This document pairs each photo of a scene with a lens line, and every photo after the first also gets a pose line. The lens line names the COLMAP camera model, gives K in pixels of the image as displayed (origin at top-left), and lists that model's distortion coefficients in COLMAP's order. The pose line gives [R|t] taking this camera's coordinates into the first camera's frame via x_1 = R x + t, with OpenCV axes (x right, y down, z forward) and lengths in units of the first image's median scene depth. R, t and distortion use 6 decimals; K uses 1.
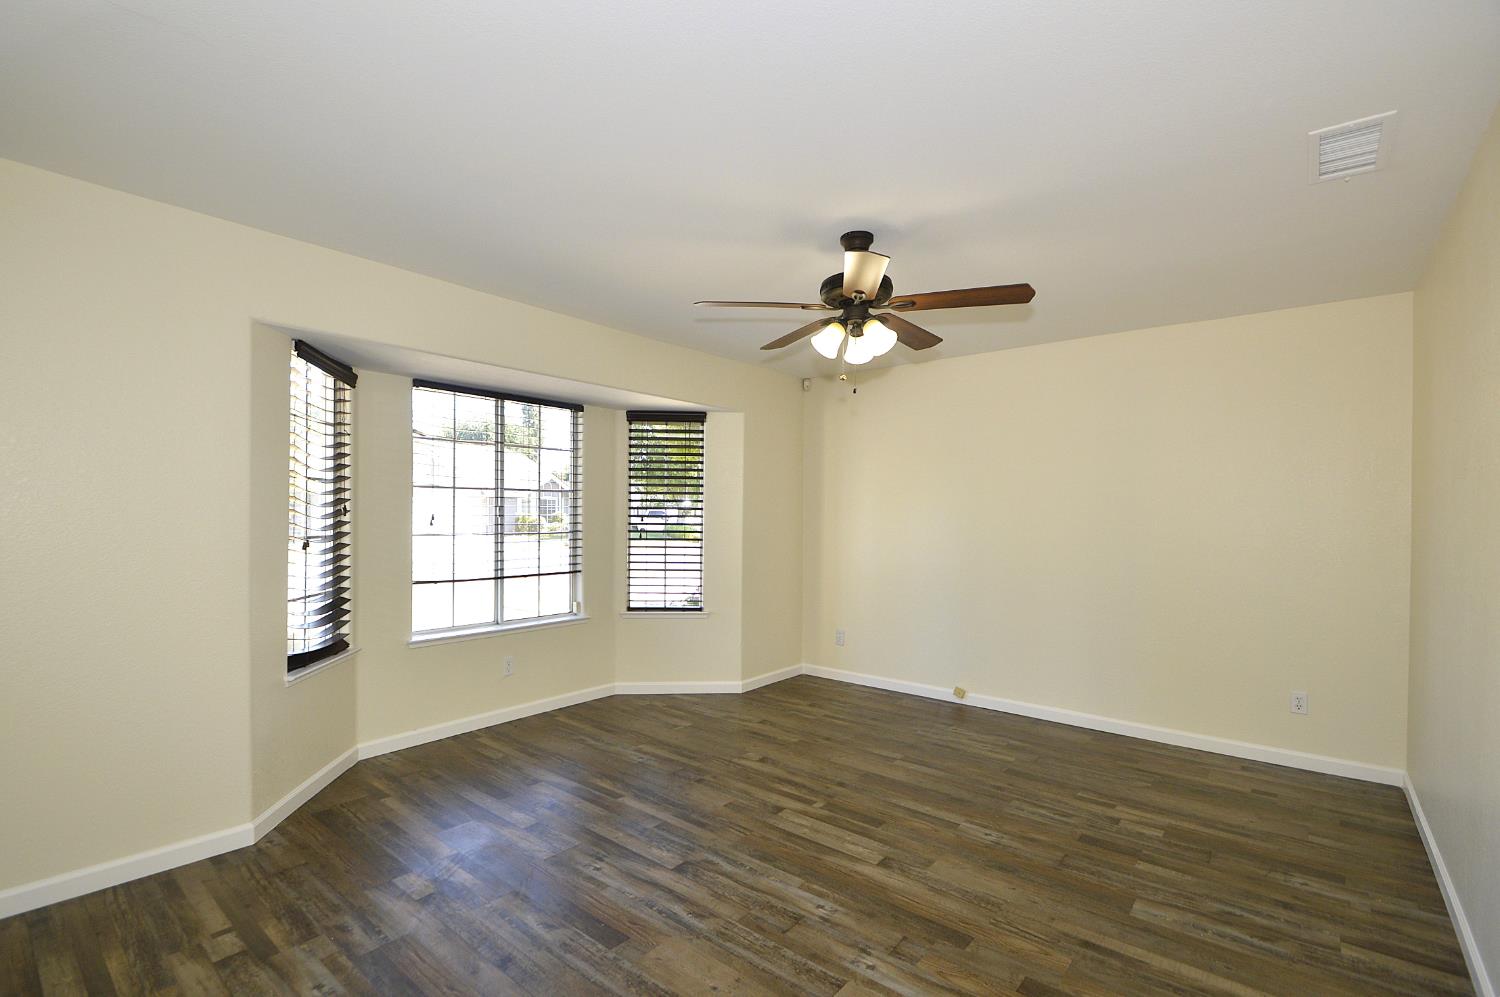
lens RADIAL K [[657.4, 0, 752.7], [0, 657.4, 504.2], [0, 0, 1]] dist [0.004034, -0.009051]
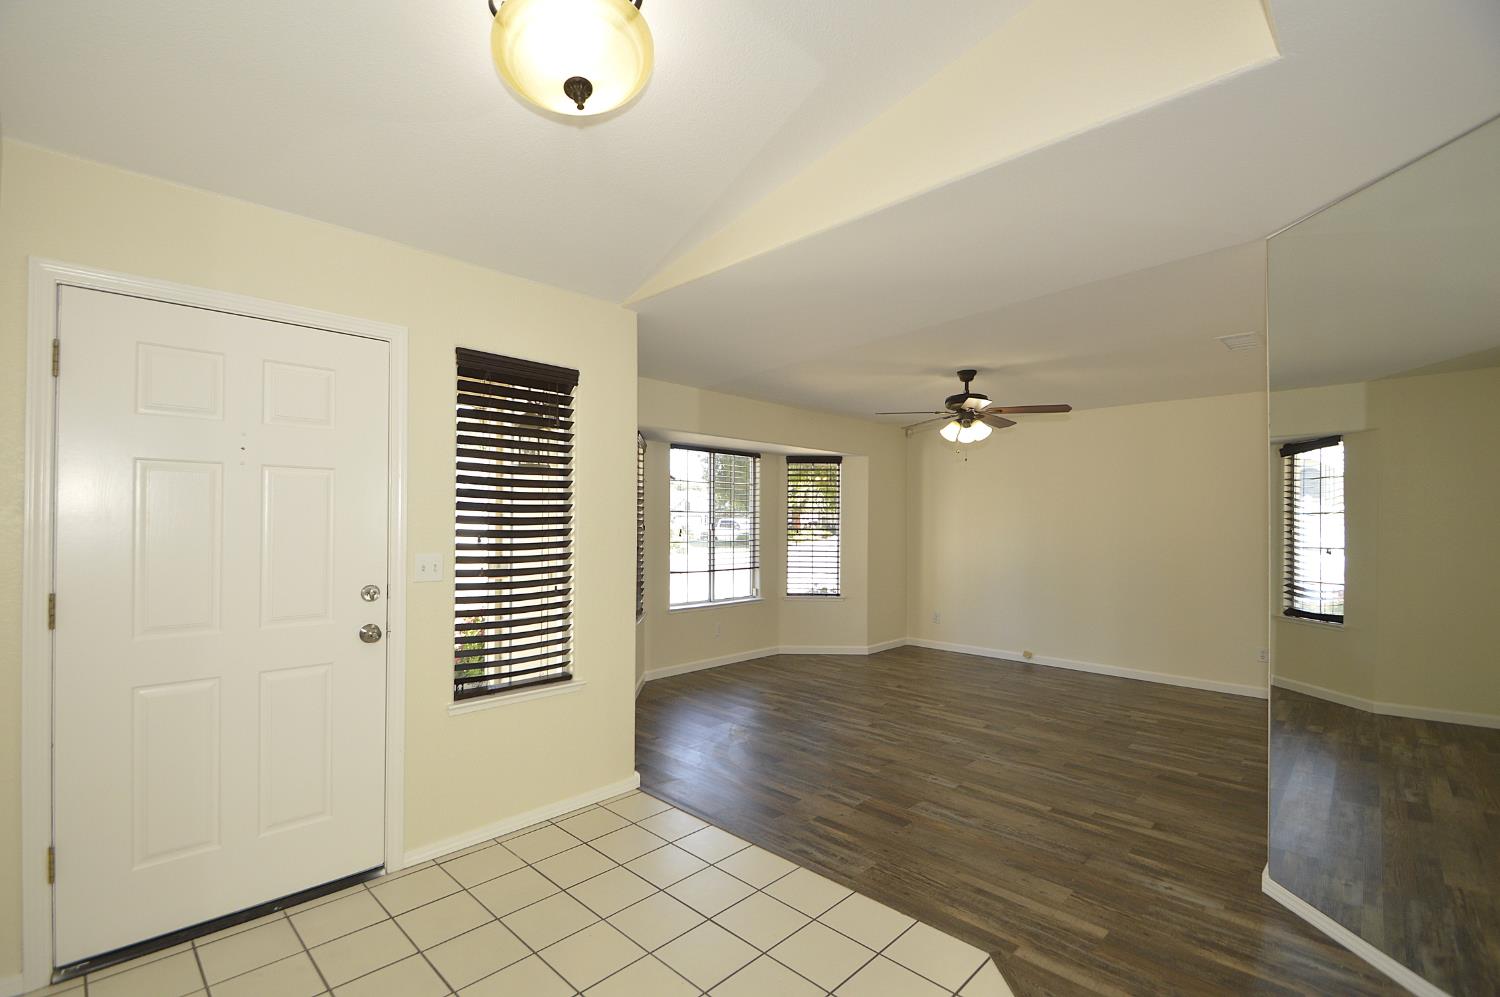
lens RADIAL K [[657.4, 0, 747.8], [0, 657.4, 505.9], [0, 0, 1]] dist [0.004034, -0.009051]
pose [[0.996118, -0.005734, -0.087838, -0.196007], [0.004770, 0.999926, -0.011178, -0.022956], [0.087896, 0.010715, 0.996072, -0.573882]]
